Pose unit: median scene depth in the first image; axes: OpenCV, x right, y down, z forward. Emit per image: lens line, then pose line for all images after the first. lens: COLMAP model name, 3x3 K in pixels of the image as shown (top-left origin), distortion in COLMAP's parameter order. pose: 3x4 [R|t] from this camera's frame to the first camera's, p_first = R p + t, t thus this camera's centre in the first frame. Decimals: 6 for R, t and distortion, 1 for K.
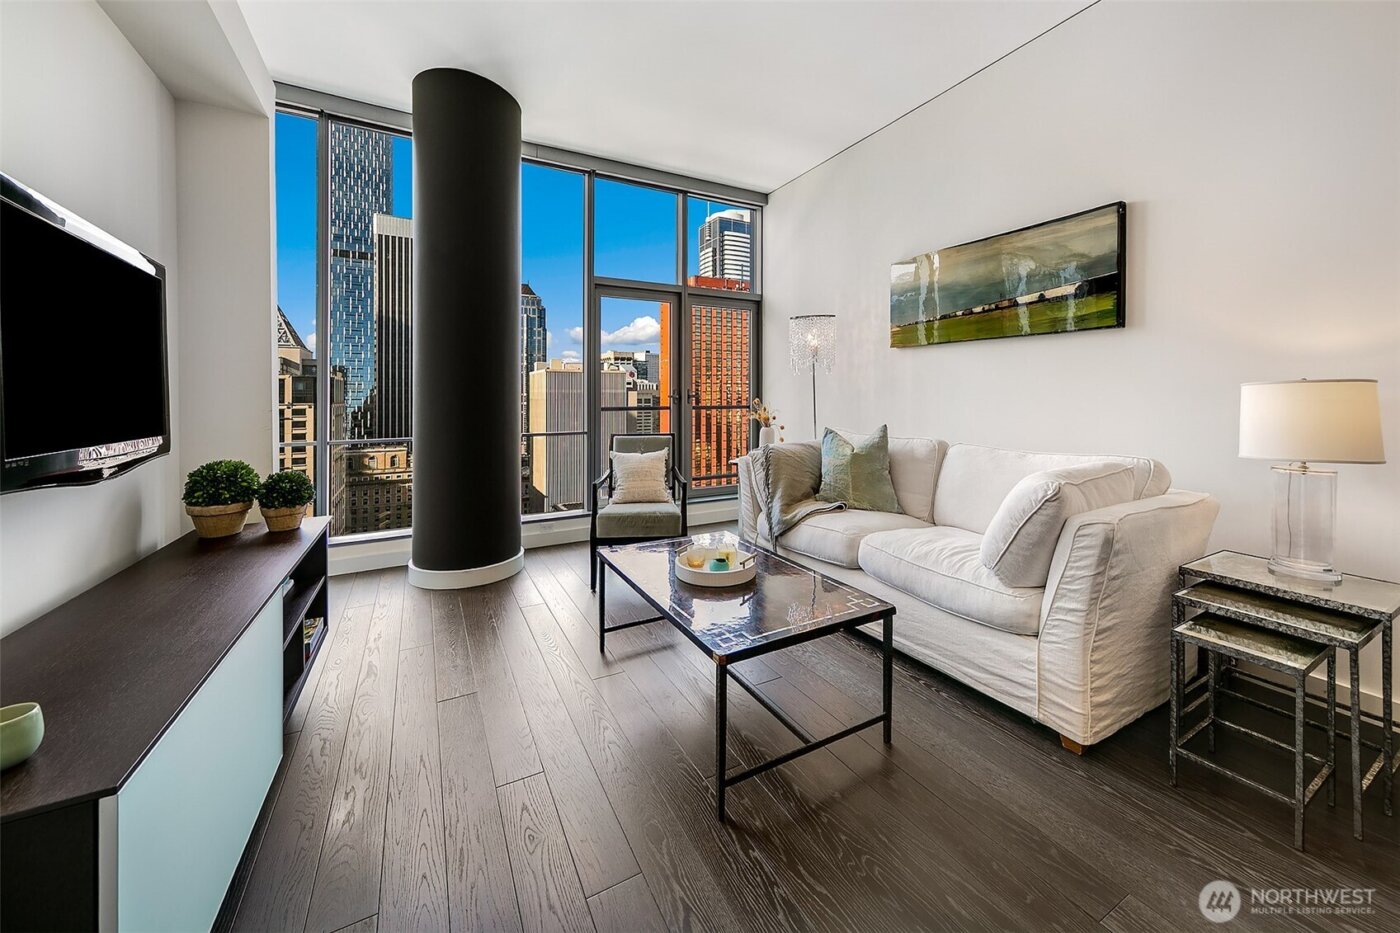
lens RADIAL K [[530.7, 0, 670.5], [0, 530.7, 390.4], [0, 0, 1]] dist [-0.002873, -0.001115]
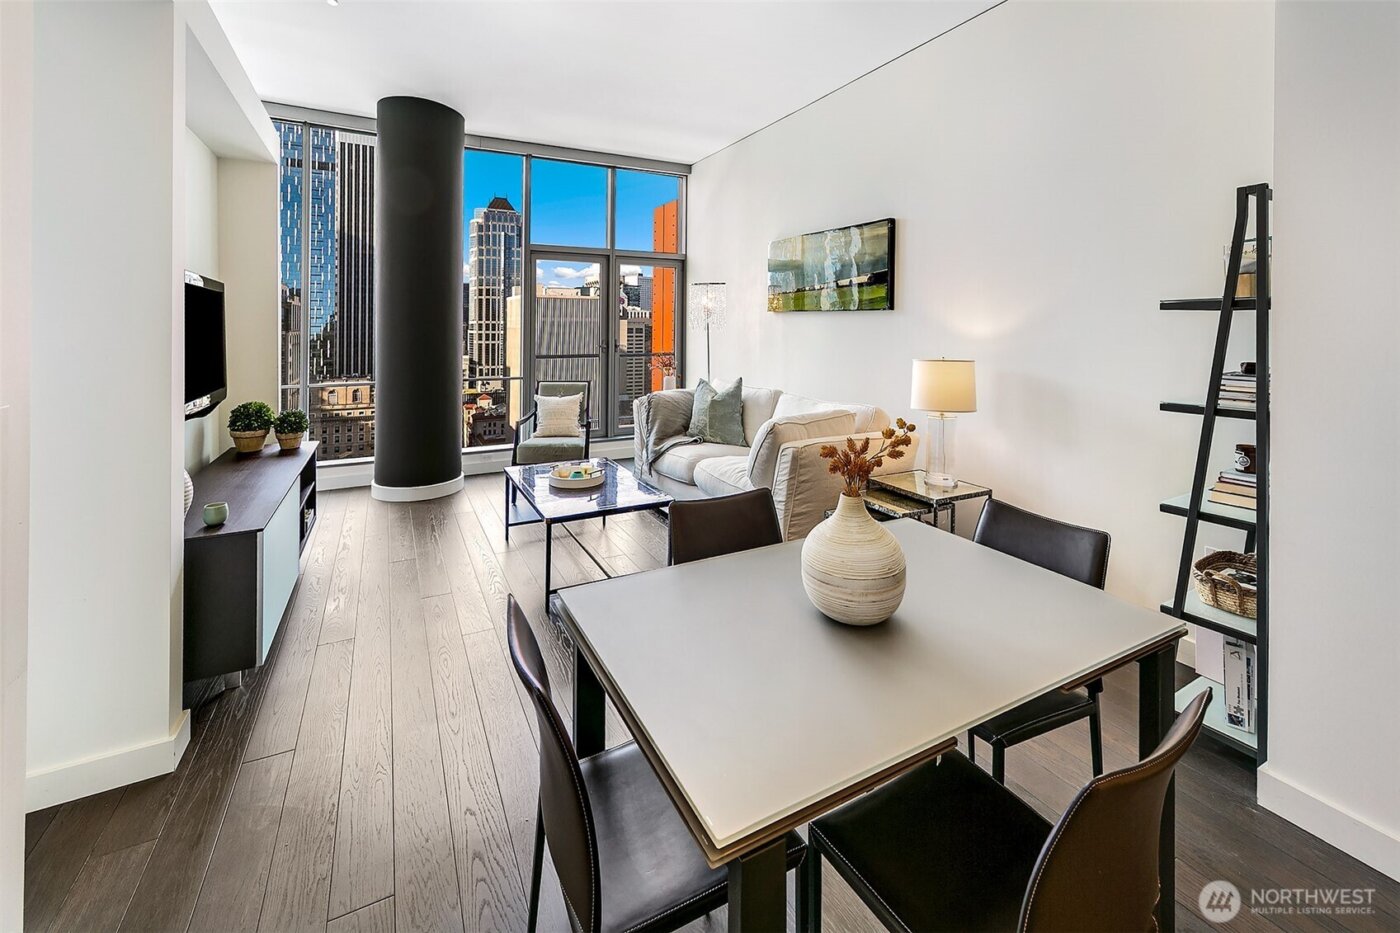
lens RADIAL K [[598.6, 0, 657.5], [0, 598.6, 319.5], [0, 0, 1]] dist [-0.016034, 0.000130]
pose [[0.999887, 0.007807, -0.012835, 0.224842], [-0.007800, 0.999969, 0.000626, -0.075468], [0.012840, -0.000526, 0.999917, -0.453334]]
